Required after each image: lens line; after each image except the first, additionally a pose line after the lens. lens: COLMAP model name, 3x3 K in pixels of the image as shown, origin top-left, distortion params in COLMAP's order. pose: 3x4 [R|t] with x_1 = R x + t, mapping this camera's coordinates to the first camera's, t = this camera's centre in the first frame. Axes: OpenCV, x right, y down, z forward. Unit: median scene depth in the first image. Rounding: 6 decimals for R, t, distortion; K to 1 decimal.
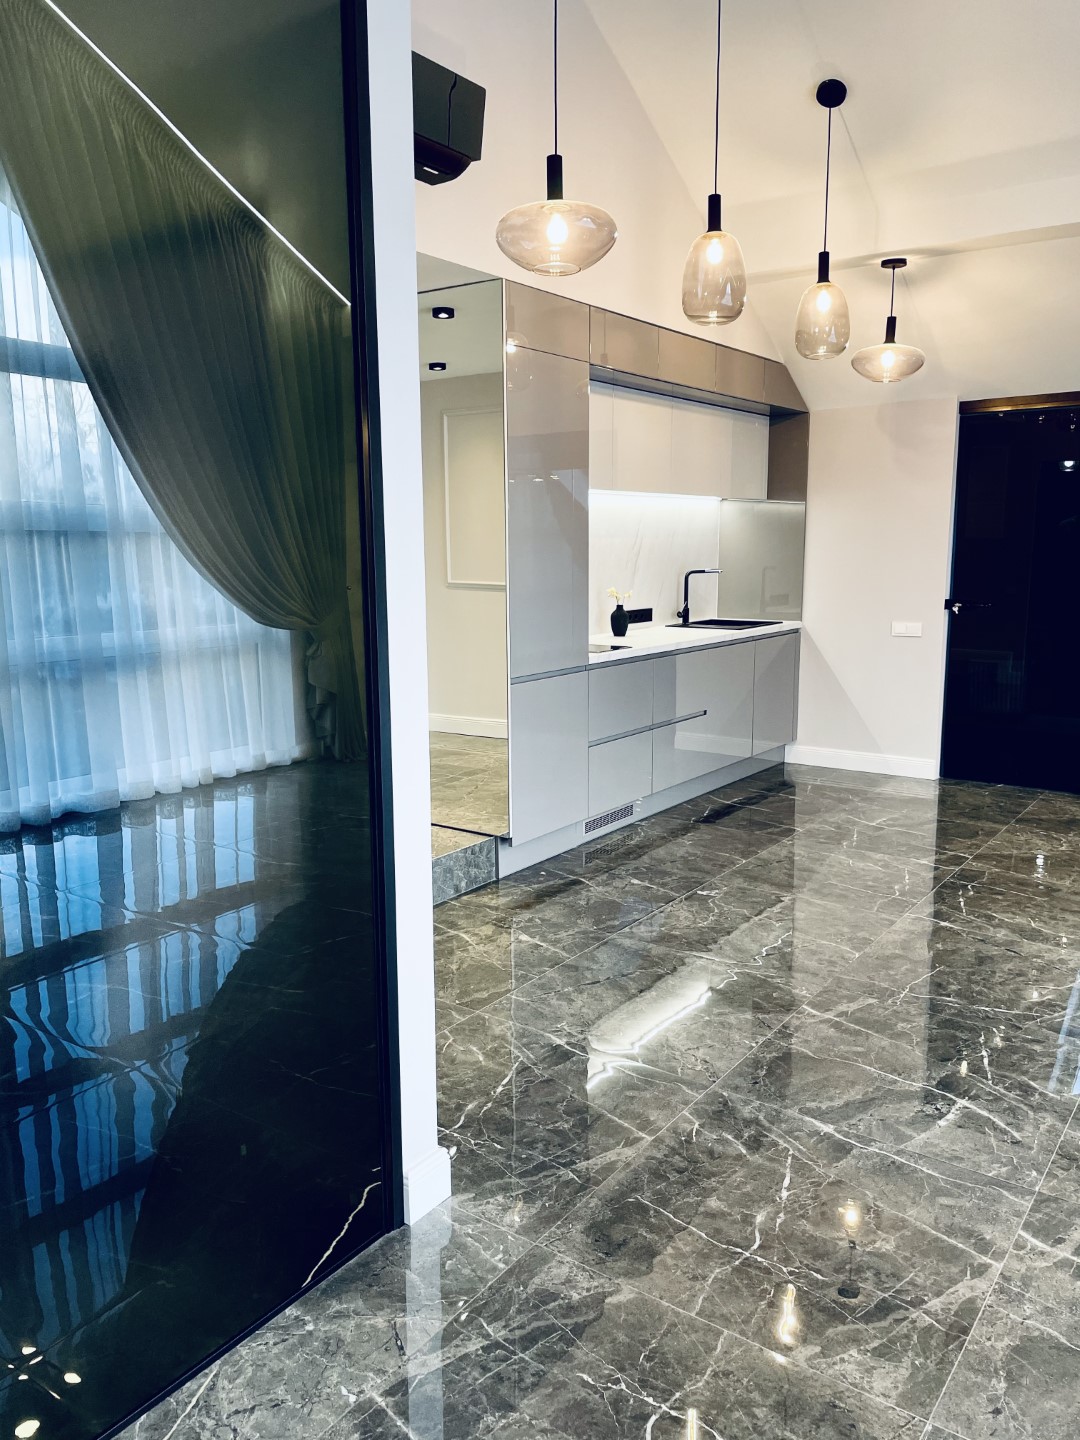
lens RADIAL K [[1068.3, 0, 540.0], [0, 1068.3, 720.0], [0, 0, 1]] dist [0.089523, -0.113073]
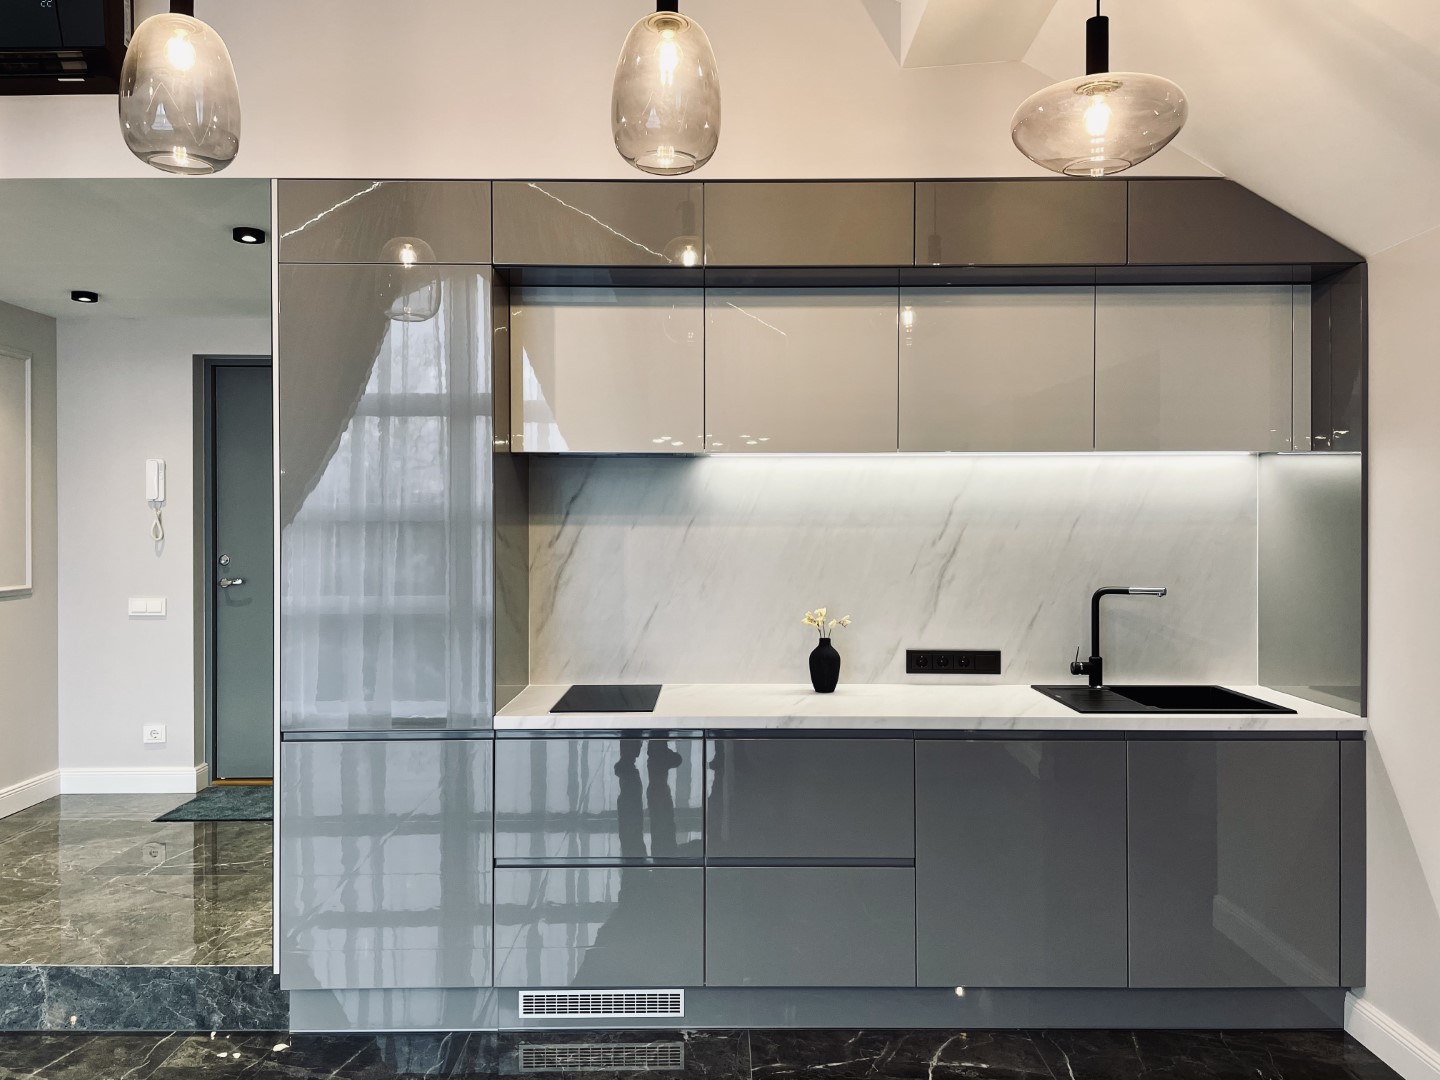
lens RADIAL K [[1068.3, 0, 720.0], [0, 1068.3, 540.0], [0, 0, 1]] dist [0.089523, -0.113073]
pose [[0.595975, 0.013599, -0.802888, 0.497766], [-0.137983, 0.986719, -0.085711, -0.099466], [0.791059, 0.161866, 0.589936, 0.580269]]
